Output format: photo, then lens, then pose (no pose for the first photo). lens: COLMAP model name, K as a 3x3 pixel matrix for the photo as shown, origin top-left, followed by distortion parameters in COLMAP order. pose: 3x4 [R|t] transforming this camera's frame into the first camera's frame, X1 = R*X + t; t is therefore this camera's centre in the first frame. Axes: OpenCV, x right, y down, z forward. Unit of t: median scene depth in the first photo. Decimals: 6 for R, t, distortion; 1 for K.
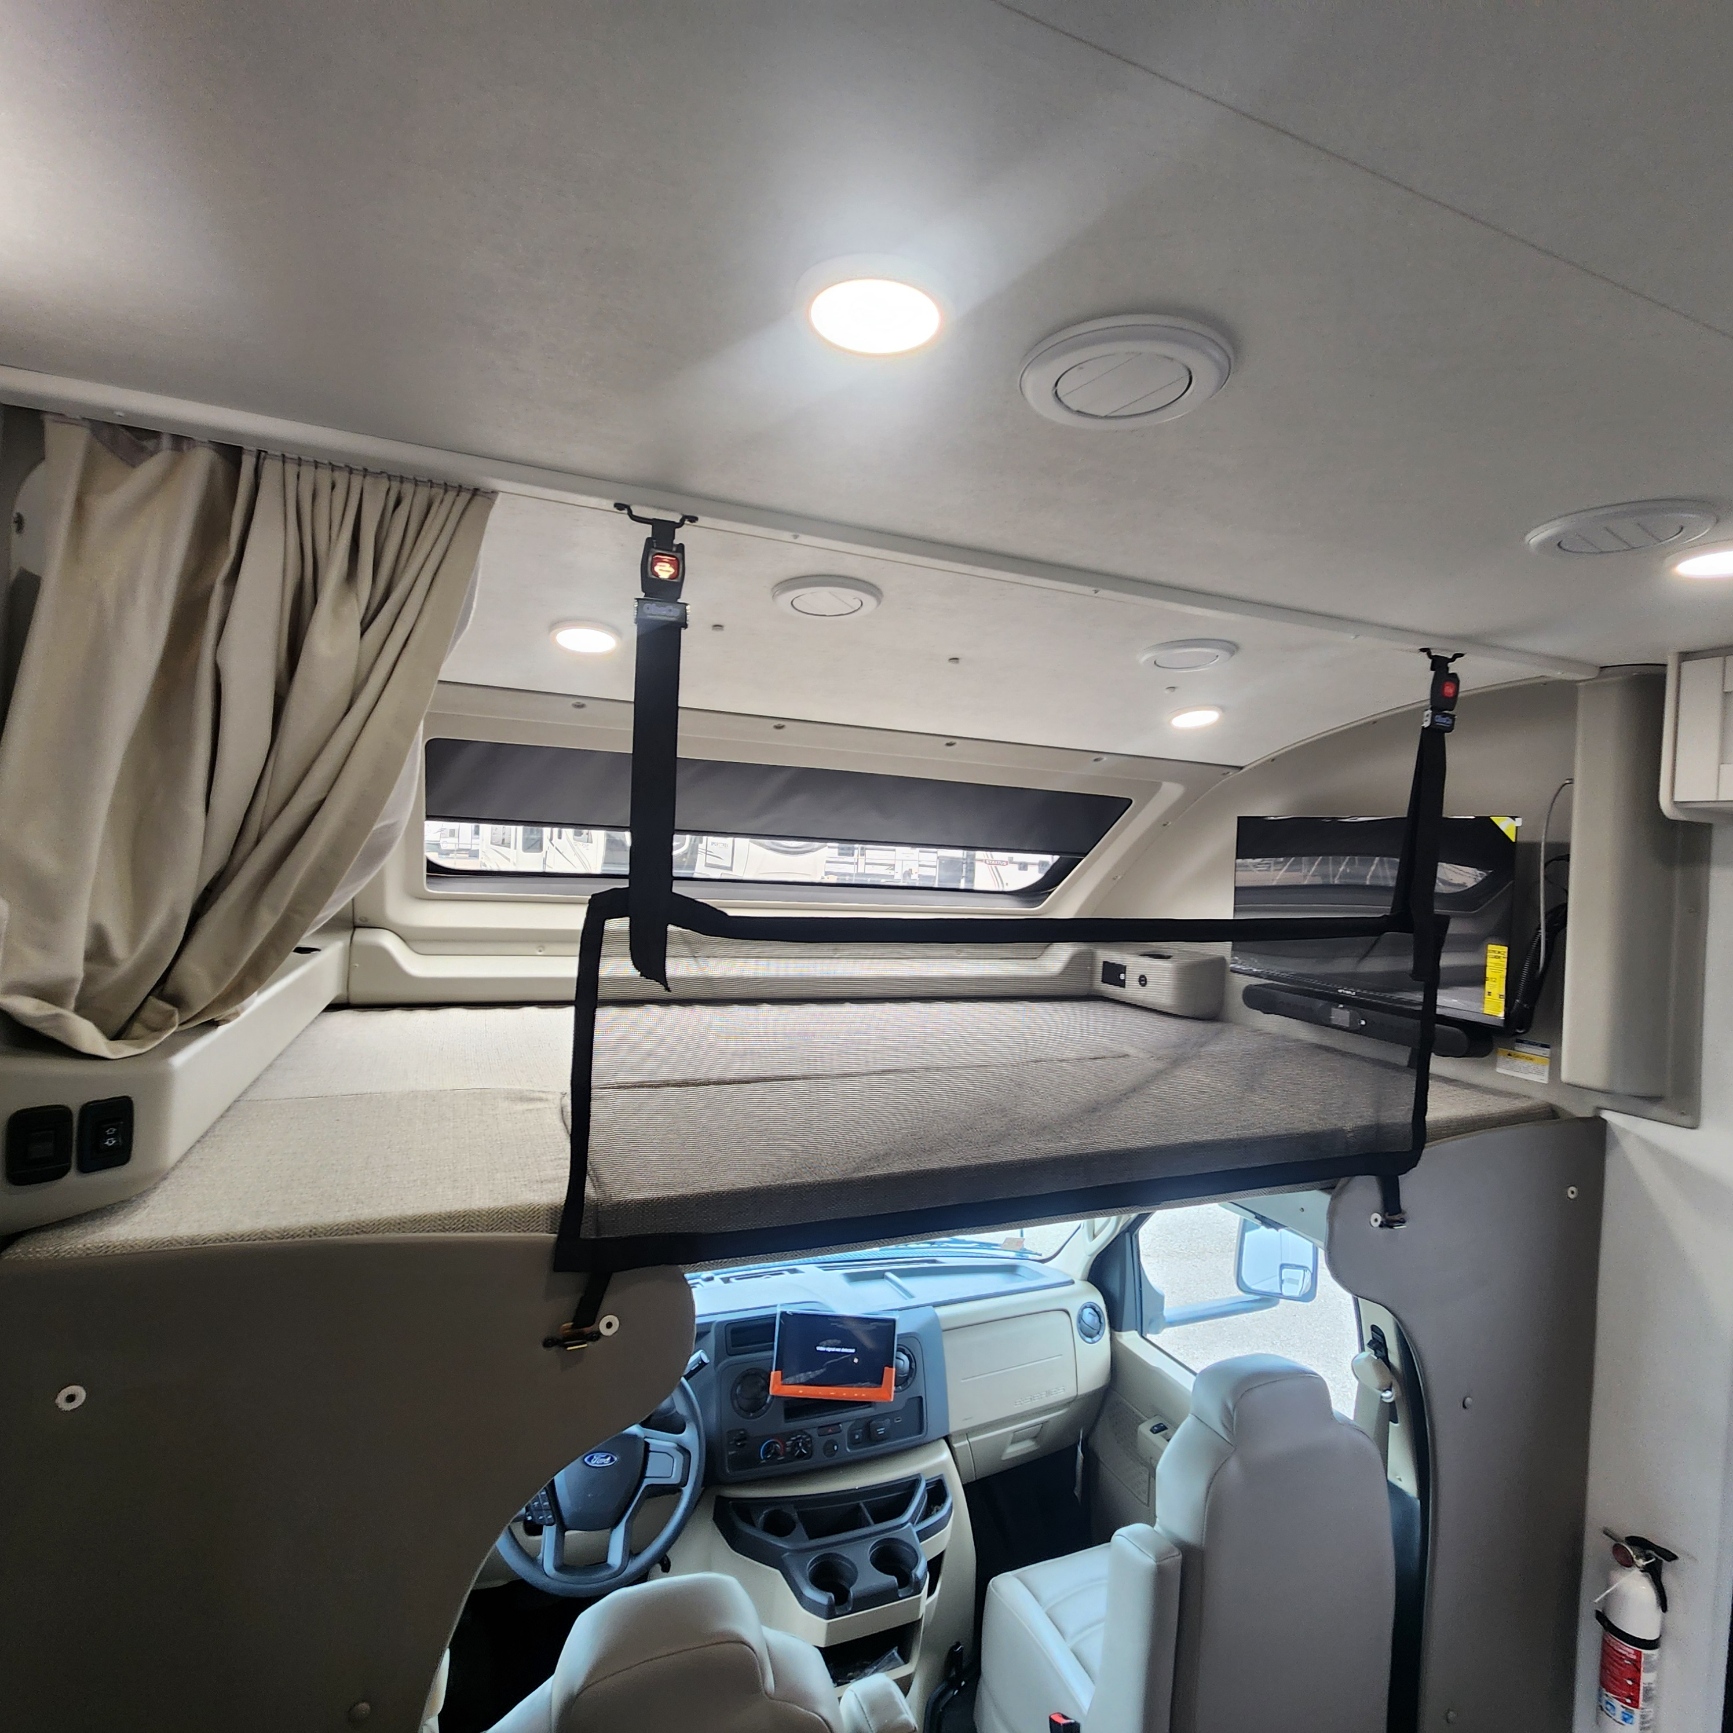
lens RADIAL K [[937.3, 0, 863.6], [0, 937.3, 844.3], [0, 0, 1]] dist [0.002753, -0.008291]
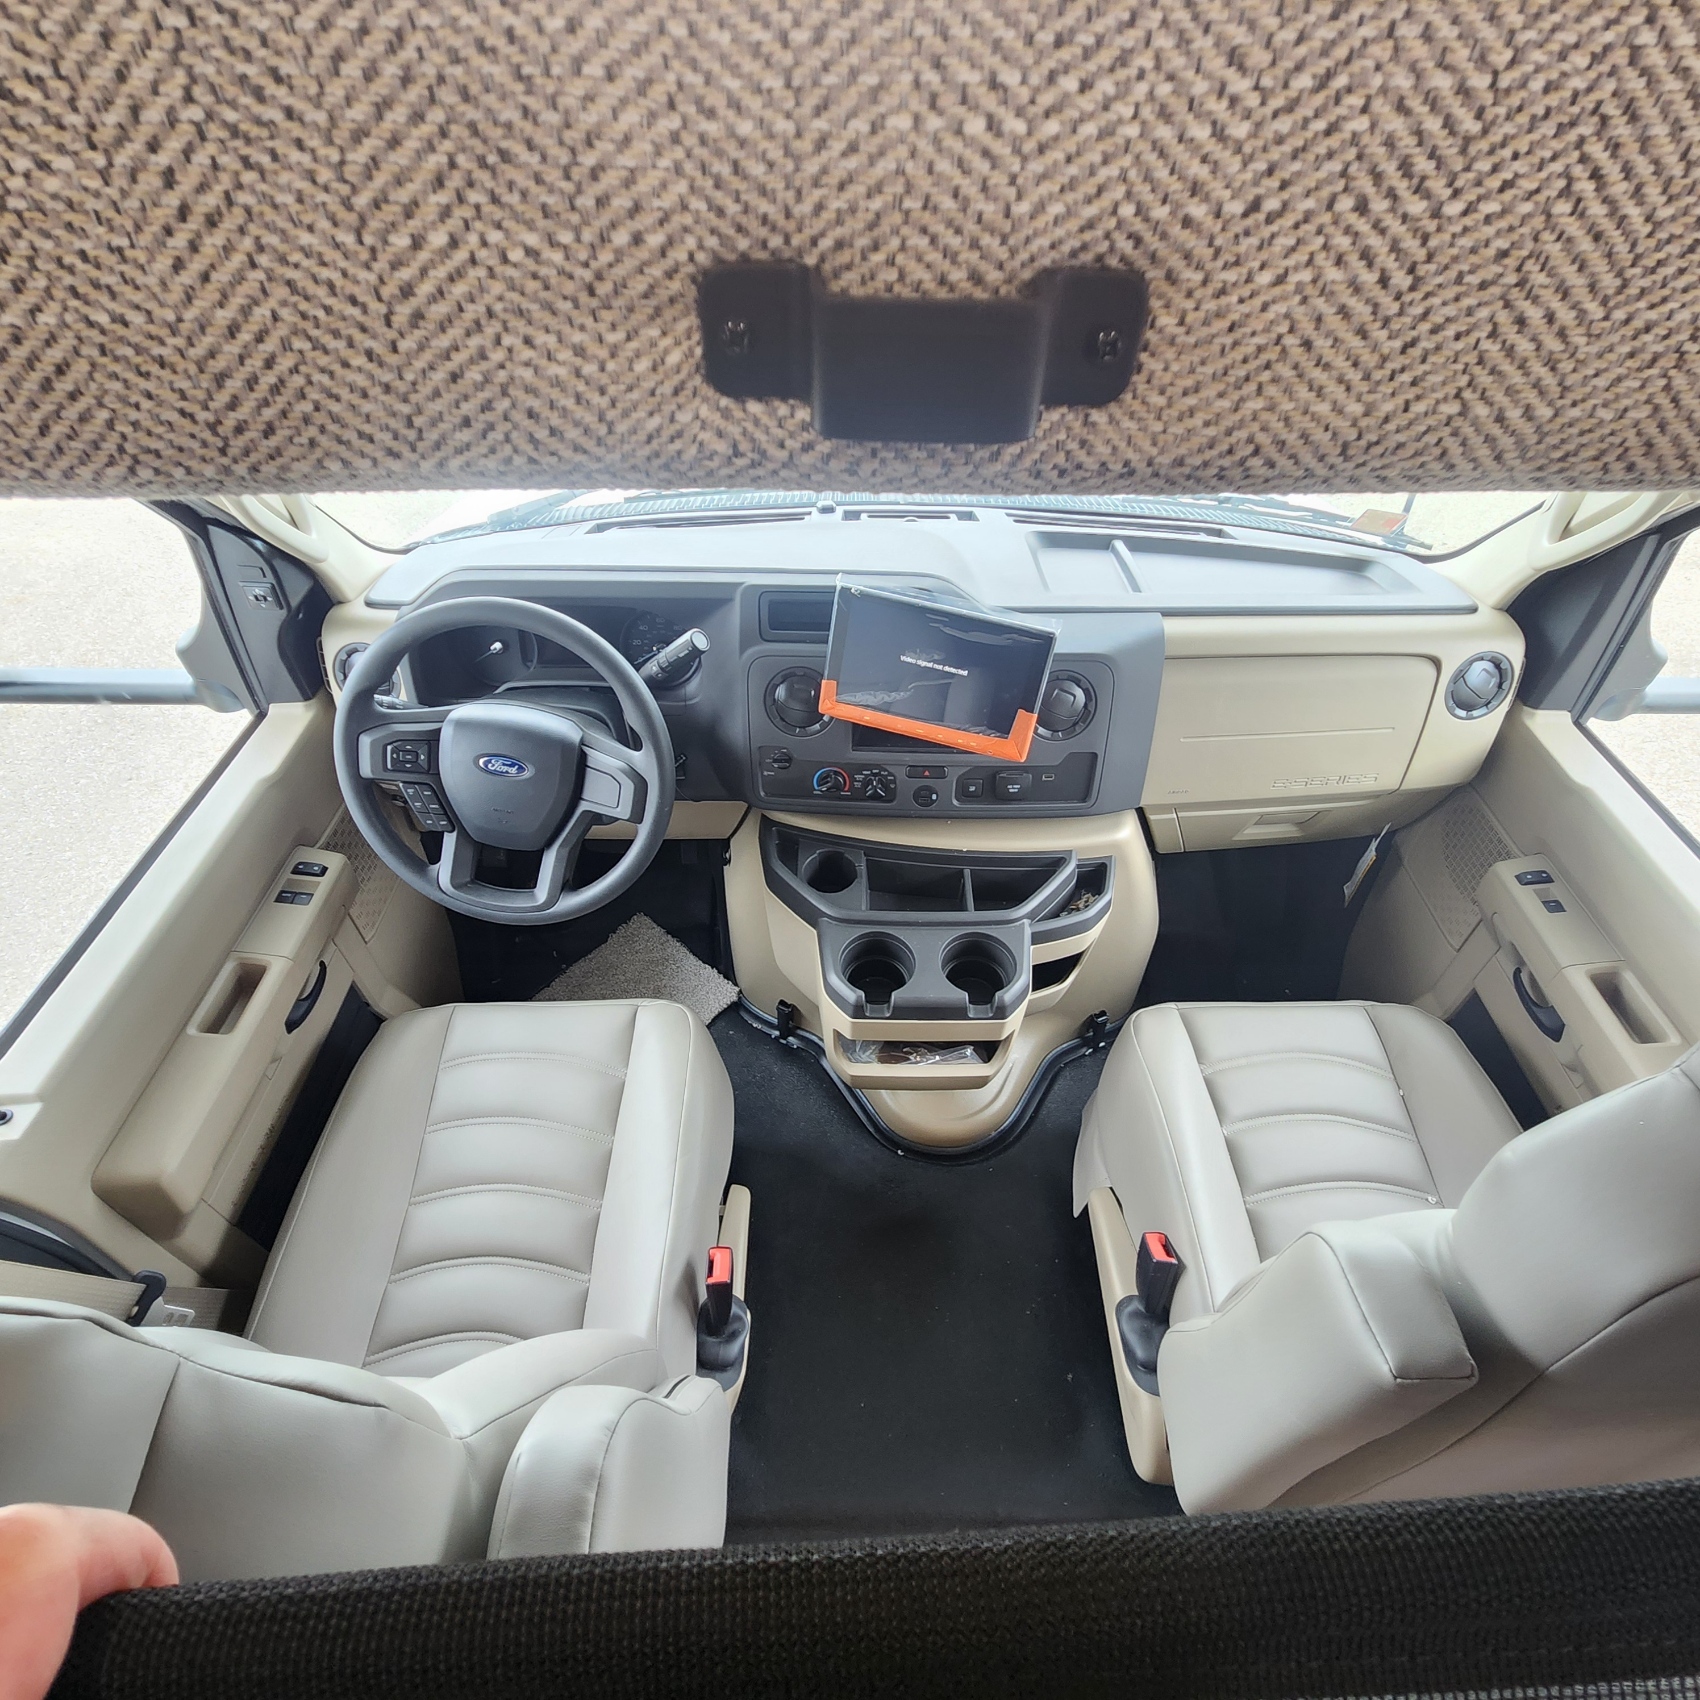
lens RADIAL K [[938.9, 0, 850.0], [0, 938.9, 850.0], [0, 0, 1]] dist [0.015465, -0.000536]
pose [[0.924416, 0.241107, -0.295503, 0.096881], [0.038333, 0.712153, 0.700976, 0.193885], [0.379454, -0.659322, 0.649084, 0.469283]]
